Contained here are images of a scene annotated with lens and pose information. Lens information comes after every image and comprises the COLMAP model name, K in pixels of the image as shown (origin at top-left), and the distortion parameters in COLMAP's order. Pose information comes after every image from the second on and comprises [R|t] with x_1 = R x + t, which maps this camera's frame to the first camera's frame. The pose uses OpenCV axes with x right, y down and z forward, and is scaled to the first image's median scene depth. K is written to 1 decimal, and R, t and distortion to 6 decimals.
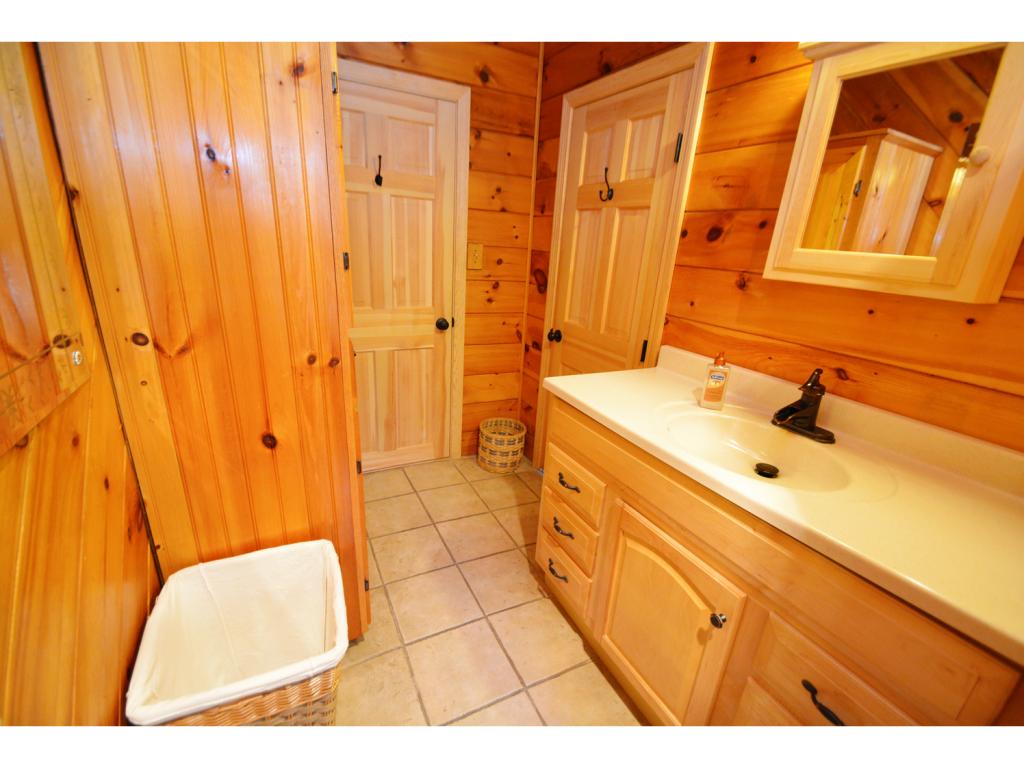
lens RADIAL K [[449.6, 0, 509.1], [0, 449.6, 387.8], [0, 0, 1]] dist [0.002158, -0.008708]
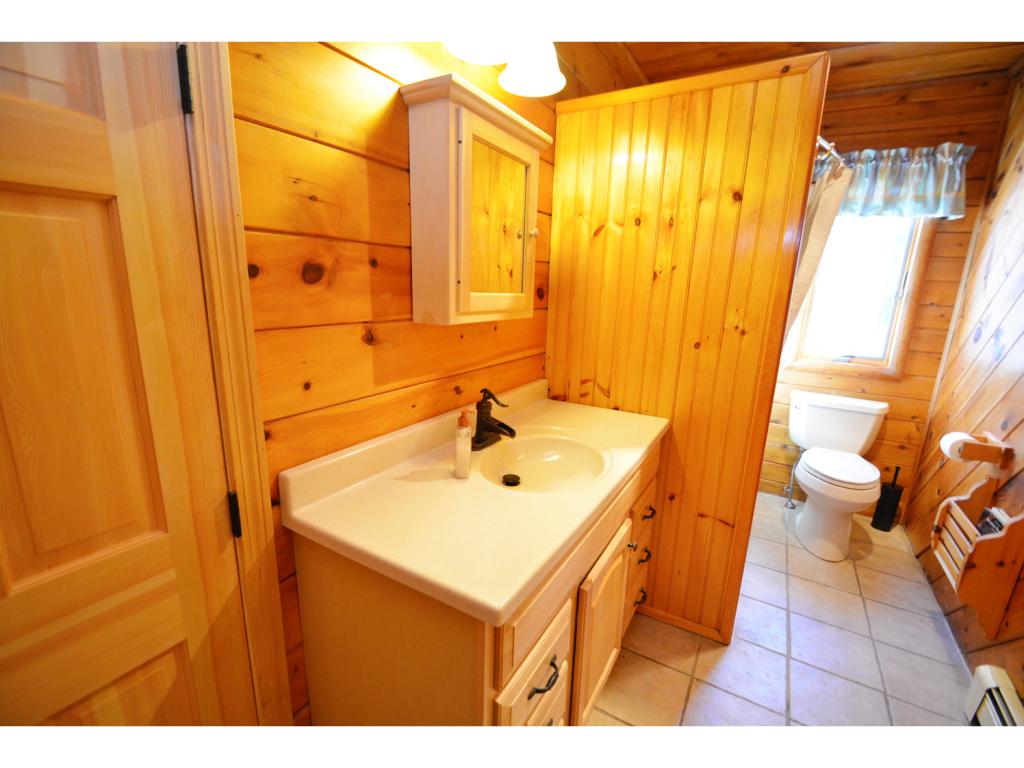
lens RADIAL K [[449.6, 0, 513.3], [0, 449.6, 387.8], [0, 0, 1]] dist [0.002158, -0.008708]
pose [[-0.519574, -0.263032, 0.812931, -0.254290], [0.213275, 0.881394, 0.421496, -0.430845], [-0.827379, 0.392376, -0.401851, 1.152239]]
